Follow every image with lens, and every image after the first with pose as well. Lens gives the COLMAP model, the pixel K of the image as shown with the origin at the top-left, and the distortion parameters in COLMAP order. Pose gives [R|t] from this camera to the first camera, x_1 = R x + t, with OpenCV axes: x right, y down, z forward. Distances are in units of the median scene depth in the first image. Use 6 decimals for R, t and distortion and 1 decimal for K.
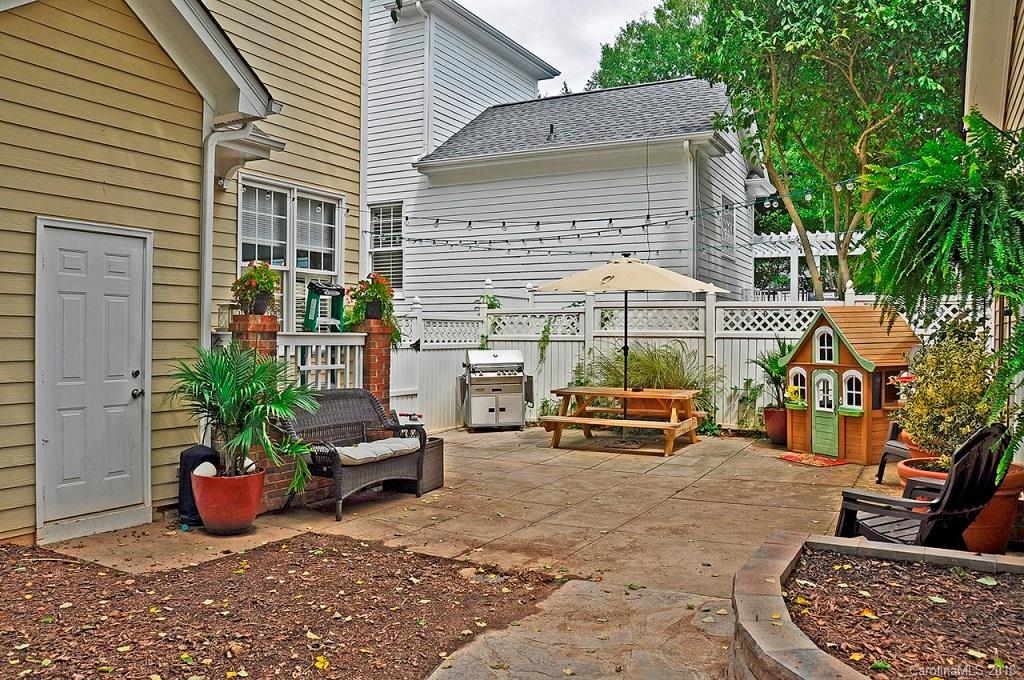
lens RADIAL K [[798.2, 0, 511.2], [0, 798.2, 337.3], [0, 0, 1]] dist [-0.075324, 0.002819]
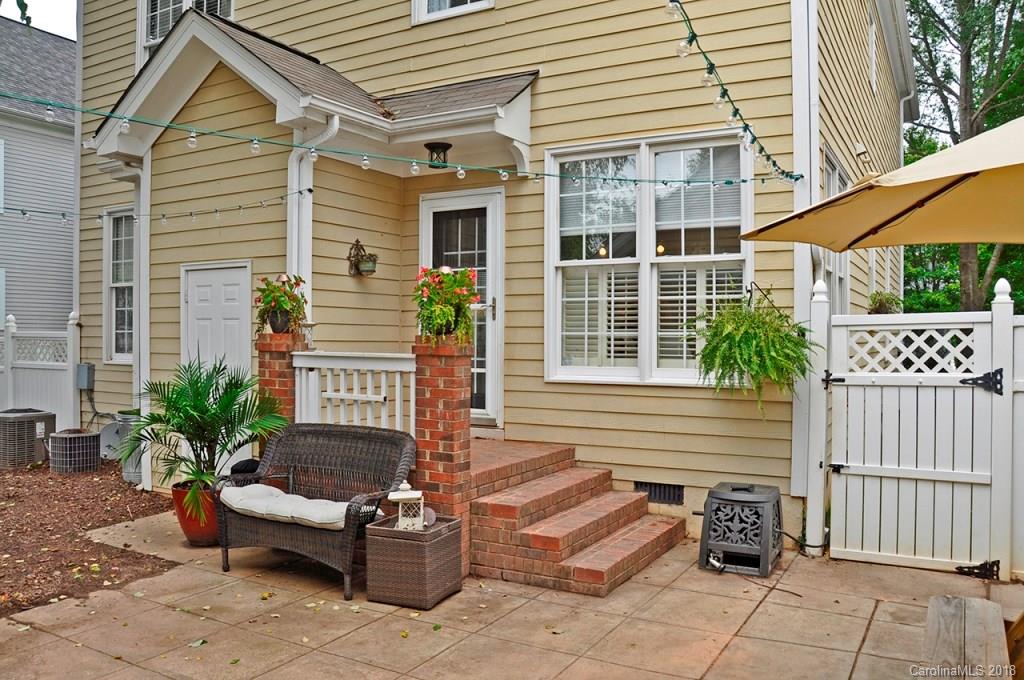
lens RADIAL K [[798.2, 0, 510.2], [0, 798.2, 340.1], [0, 0, 1]] dist [-0.075324, 0.002819]
pose [[-0.025493, 0.004373, -0.999665, 0.555662], [-0.006480, 0.999969, 0.004539, -0.023412], [0.999654, 0.006594, -0.025464, 1.166759]]
